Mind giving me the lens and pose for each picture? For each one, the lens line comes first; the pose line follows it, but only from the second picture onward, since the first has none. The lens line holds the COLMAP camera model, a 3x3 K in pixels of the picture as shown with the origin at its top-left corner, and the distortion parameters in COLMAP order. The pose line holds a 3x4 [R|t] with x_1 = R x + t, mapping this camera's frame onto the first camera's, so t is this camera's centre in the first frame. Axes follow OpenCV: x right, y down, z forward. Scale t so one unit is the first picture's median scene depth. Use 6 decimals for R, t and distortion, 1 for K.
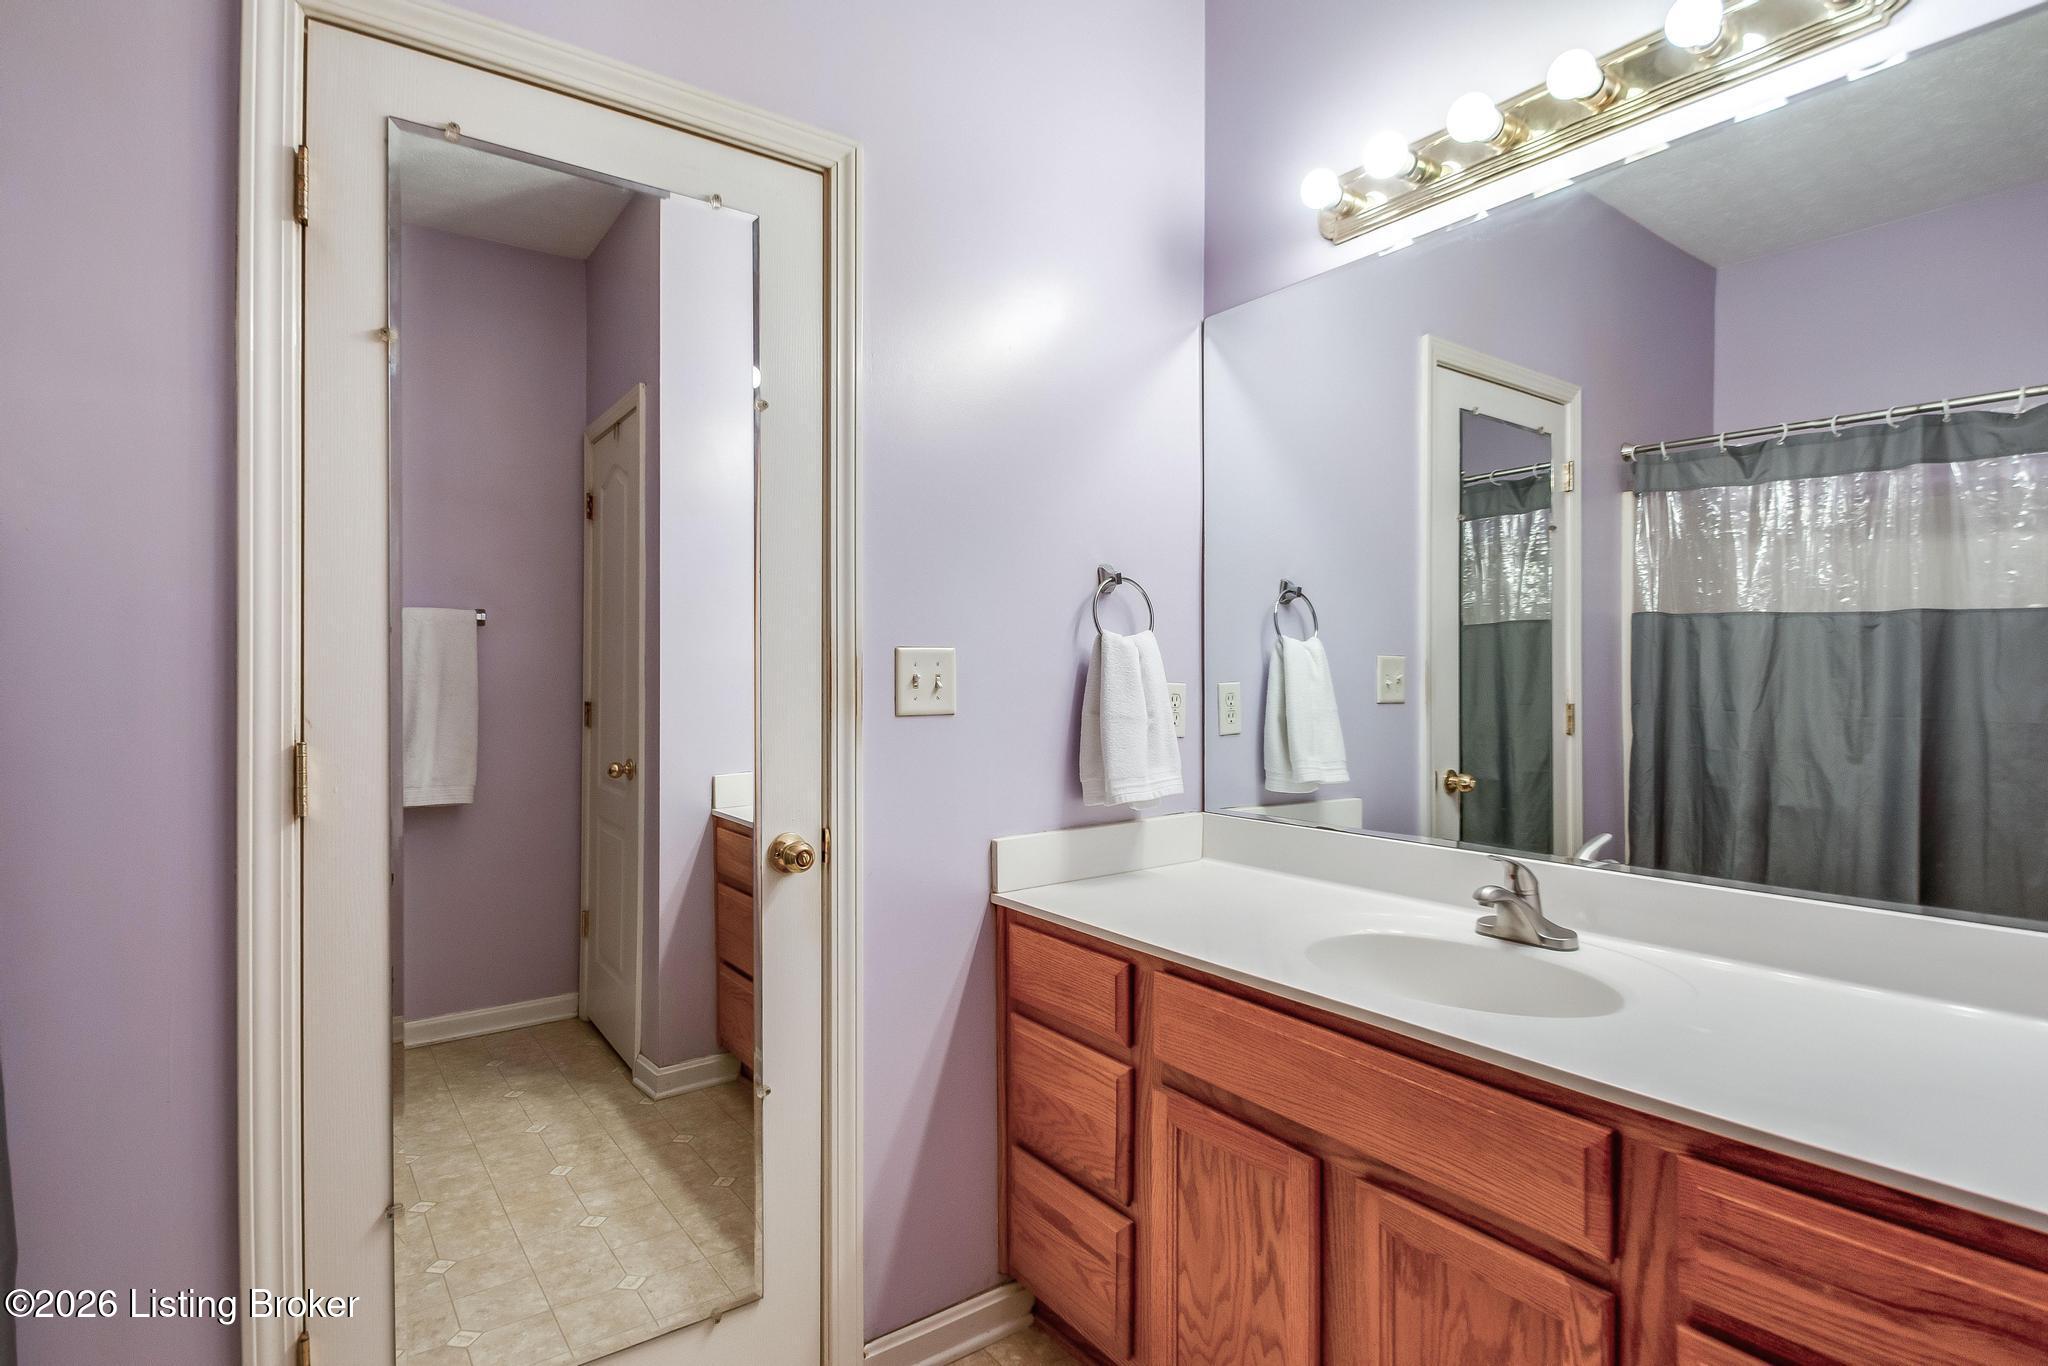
lens RADIAL K [[992.2, 0, 1006.9], [0, 992.2, 684.6], [0, 0, 1]] dist [0.001219, -0.000167]
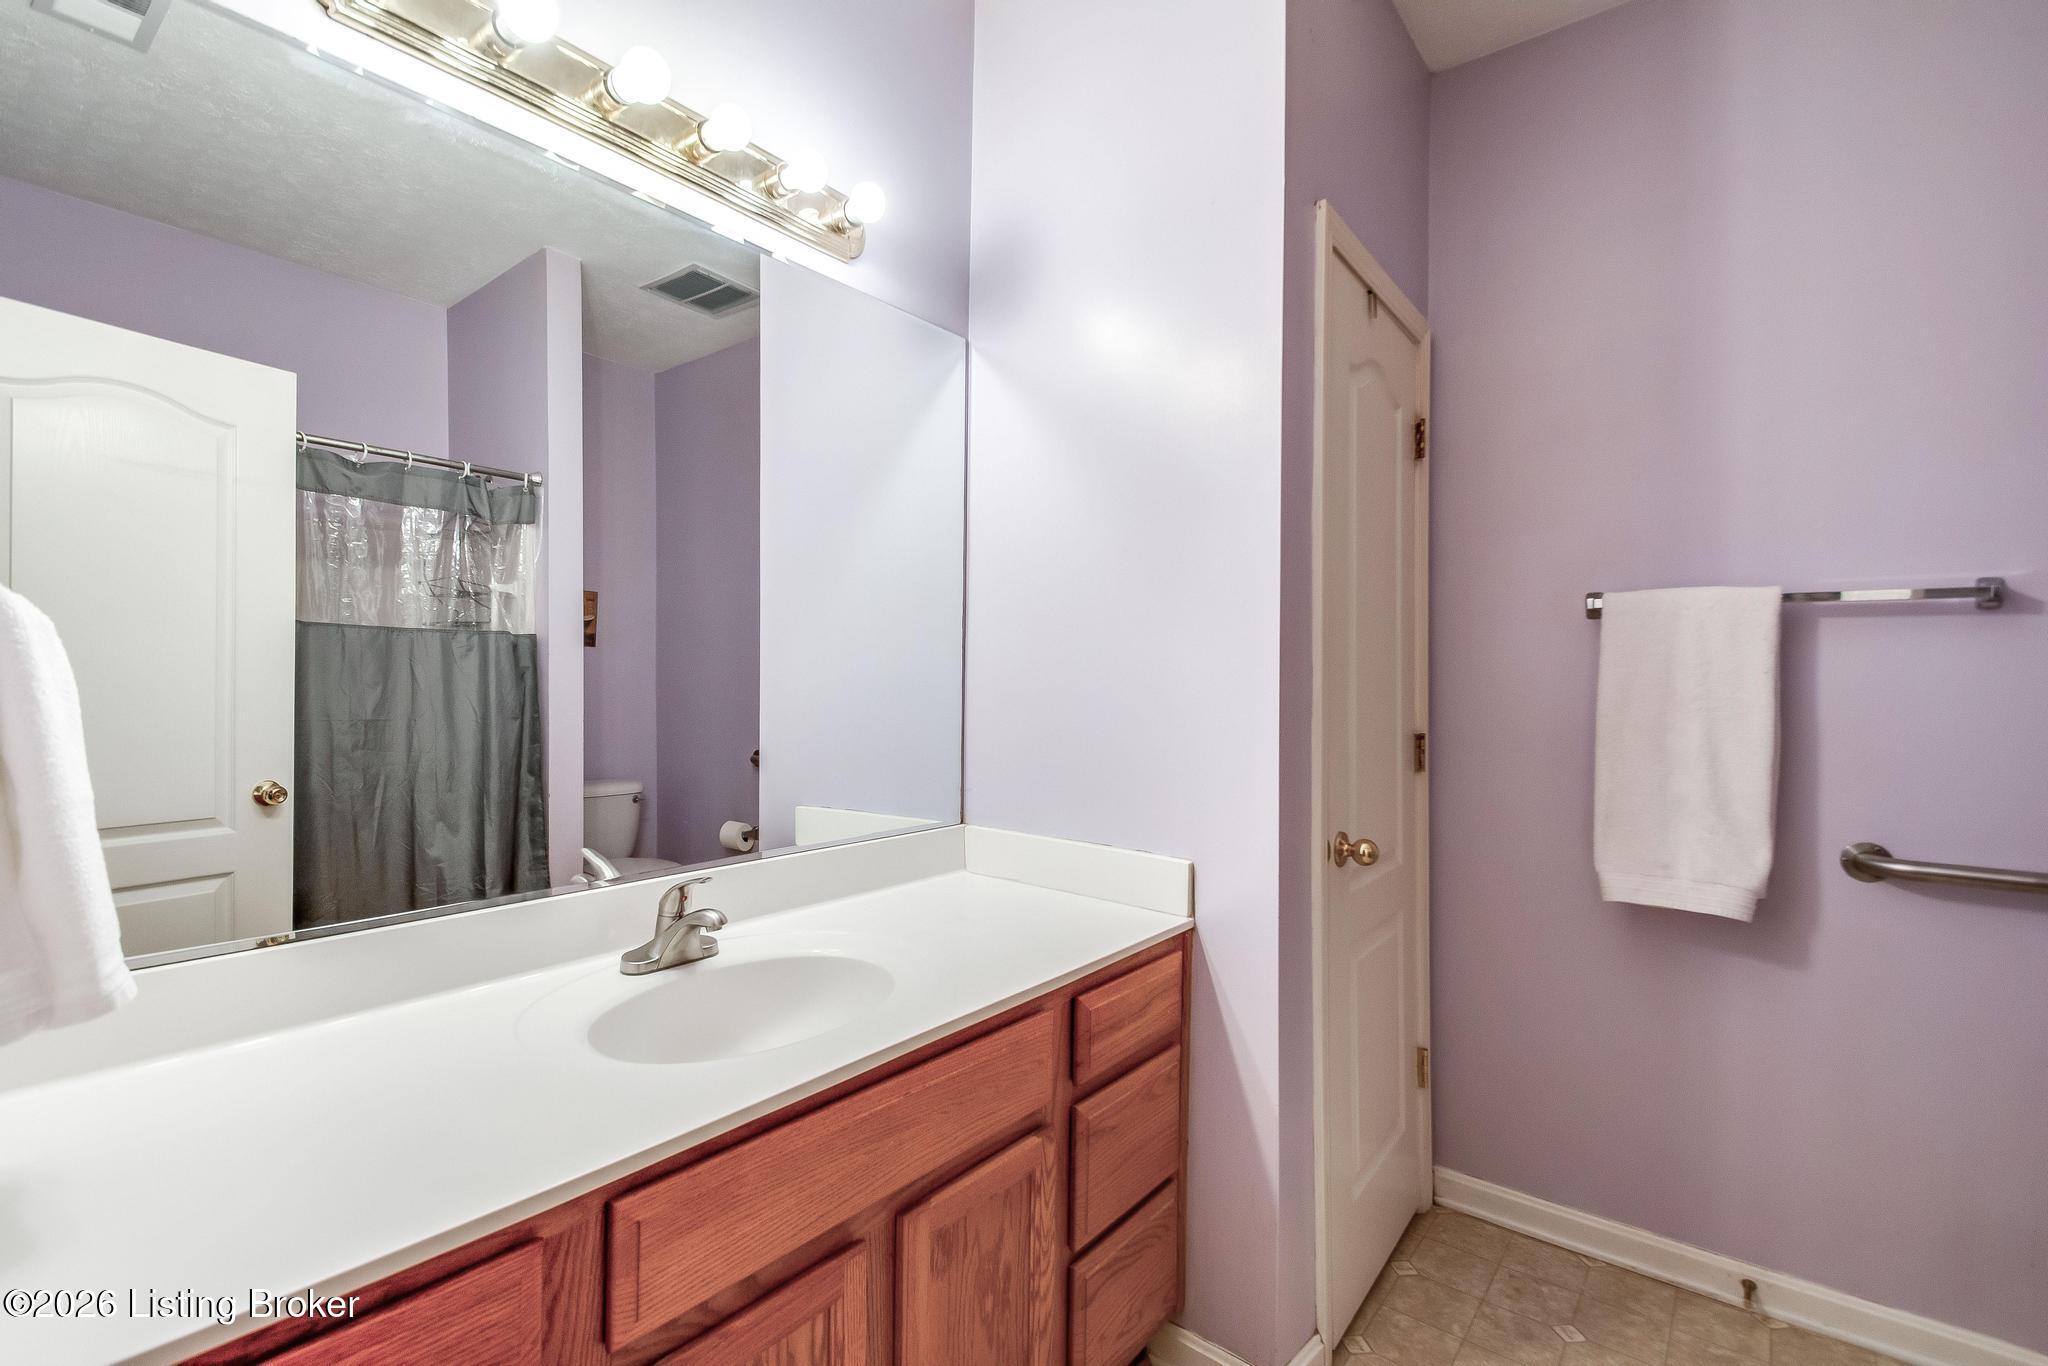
lens RADIAL K [[900.2, 0, 1011.1], [0, 900.2, 678.0], [0, 0, 1]] dist [0.005626, -0.006830]
pose [[-0.257196, 0.002882, 0.966355, -0.455925], [-0.003236, 0.999987, -0.003844, -0.021884], [-0.966354, -0.004116, -0.257183, 0.979152]]
